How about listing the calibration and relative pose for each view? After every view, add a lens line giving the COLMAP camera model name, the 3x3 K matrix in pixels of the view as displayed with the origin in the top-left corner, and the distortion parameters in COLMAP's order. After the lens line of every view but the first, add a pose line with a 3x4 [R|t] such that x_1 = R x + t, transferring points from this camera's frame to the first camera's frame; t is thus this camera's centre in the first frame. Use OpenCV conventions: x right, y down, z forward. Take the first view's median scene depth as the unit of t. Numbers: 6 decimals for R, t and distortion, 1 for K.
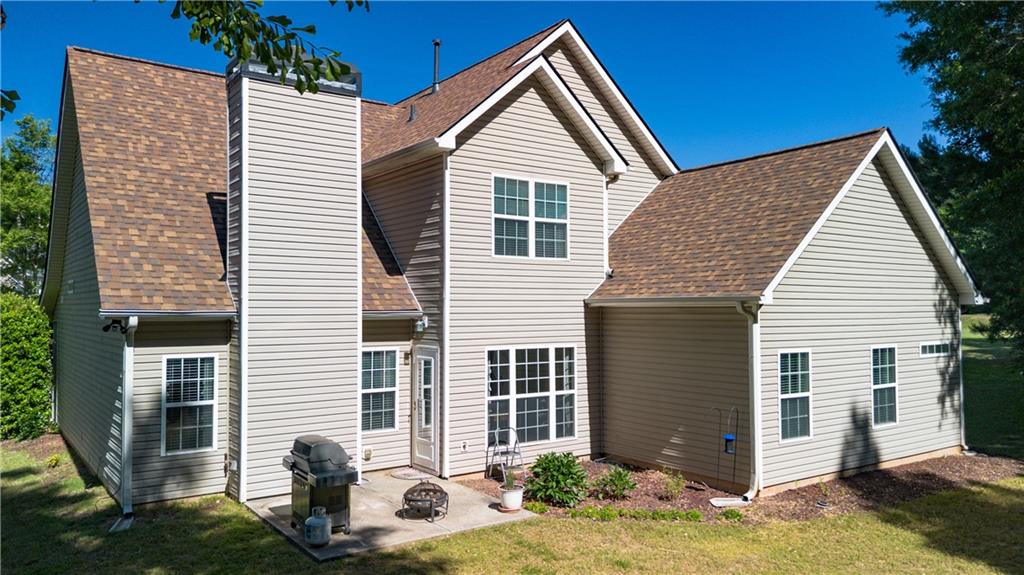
lens RADIAL K [[745.5, 0, 512.0], [0, 745.5, 287.5], [0, 0, 1]] dist [0.140278, -0.215178]
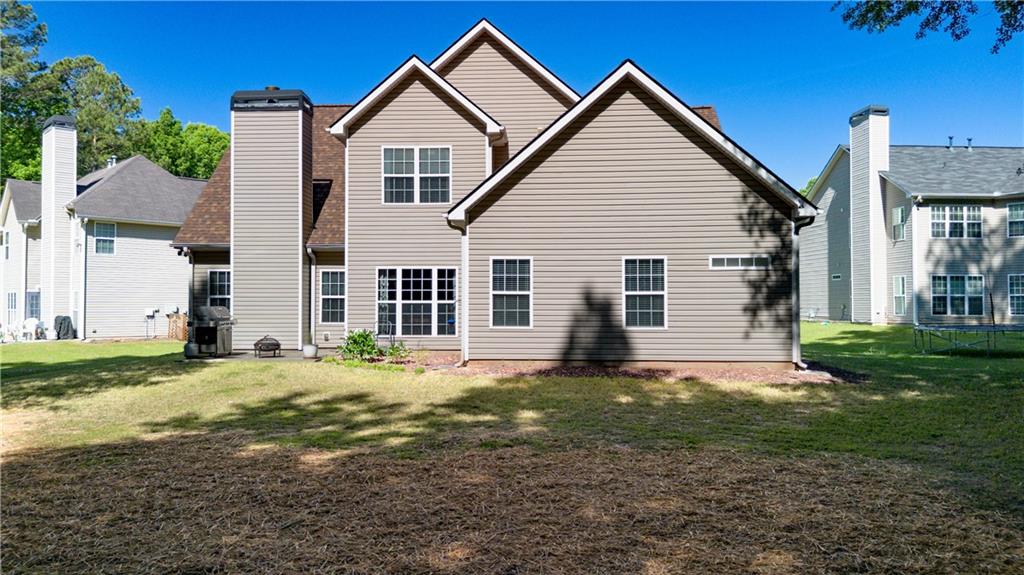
lens RADIAL K [[745.5, 0, 512.0], [0, 745.5, 287.5], [0, 0, 1]] dist [0.140278, -0.215178]
pose [[0.775295, -0.013564, -0.631453, 1.044500], [0.016129, 0.999869, -0.001674, 0.121976], [0.631393, -0.008887, 0.775412, 0.032274]]
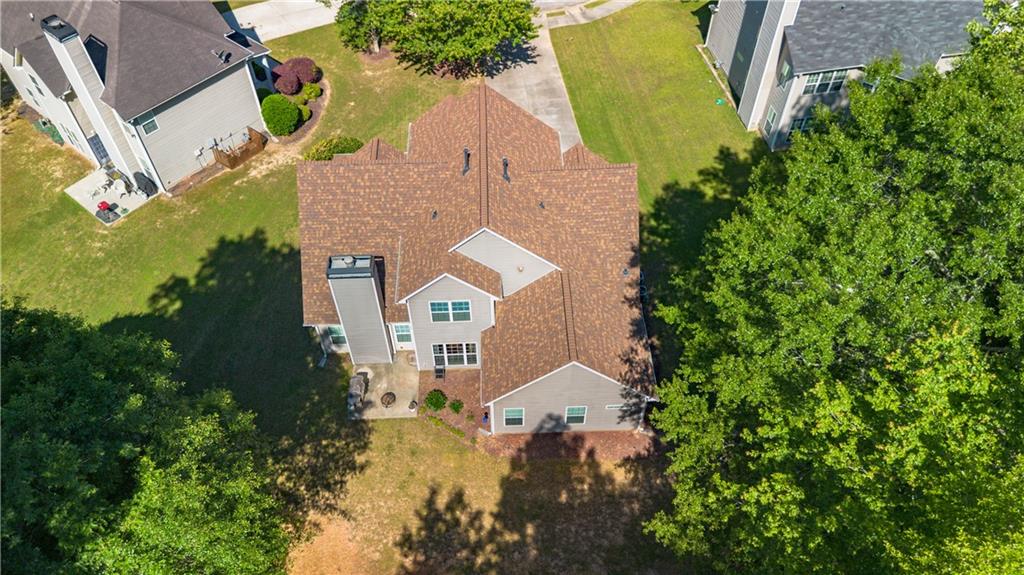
lens RADIAL K [[770.5, 0, 525.4], [0, 770.5, 284.2], [0, 0, 1]] dist [0.075092, -0.146990]
pose [[0.837376, 0.424622, -0.344235, 1.036831], [0.006221, 0.622300, 0.782754, -2.073806], [0.546593, -0.657600, 0.518458, -0.082059]]
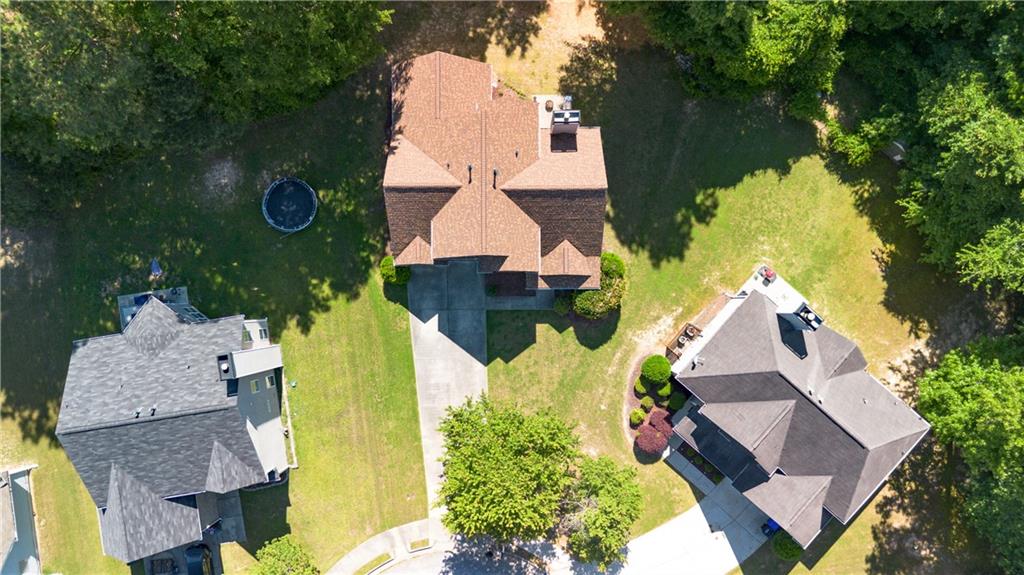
lens RADIAL K [[755.6, 0, 517.8], [0, 755.6, 290.0], [0, 0, 1]] dist [0.053829, -0.053875]
pose [[-0.812244, -0.579695, 0.064908, -0.805902], [0.031071, 0.068120, 0.997193, -4.036999], [-0.582489, 0.811981, -0.037318, 1.863159]]
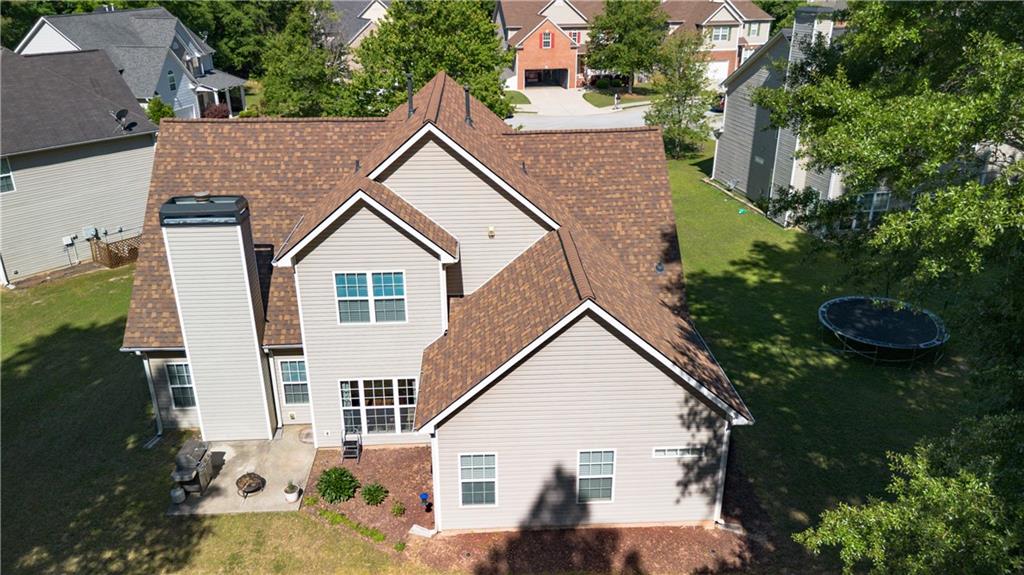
lens RADIAL K [[755.6, 0, 517.8], [0, 755.6, 290.0], [0, 0, 1]] dist [0.053829, -0.053875]
pose [[0.845480, 0.211022, -0.490544, 0.947993], [0.012959, 0.910231, 0.413898, -0.686478], [0.533849, -0.356300, 0.766848, 0.074741]]
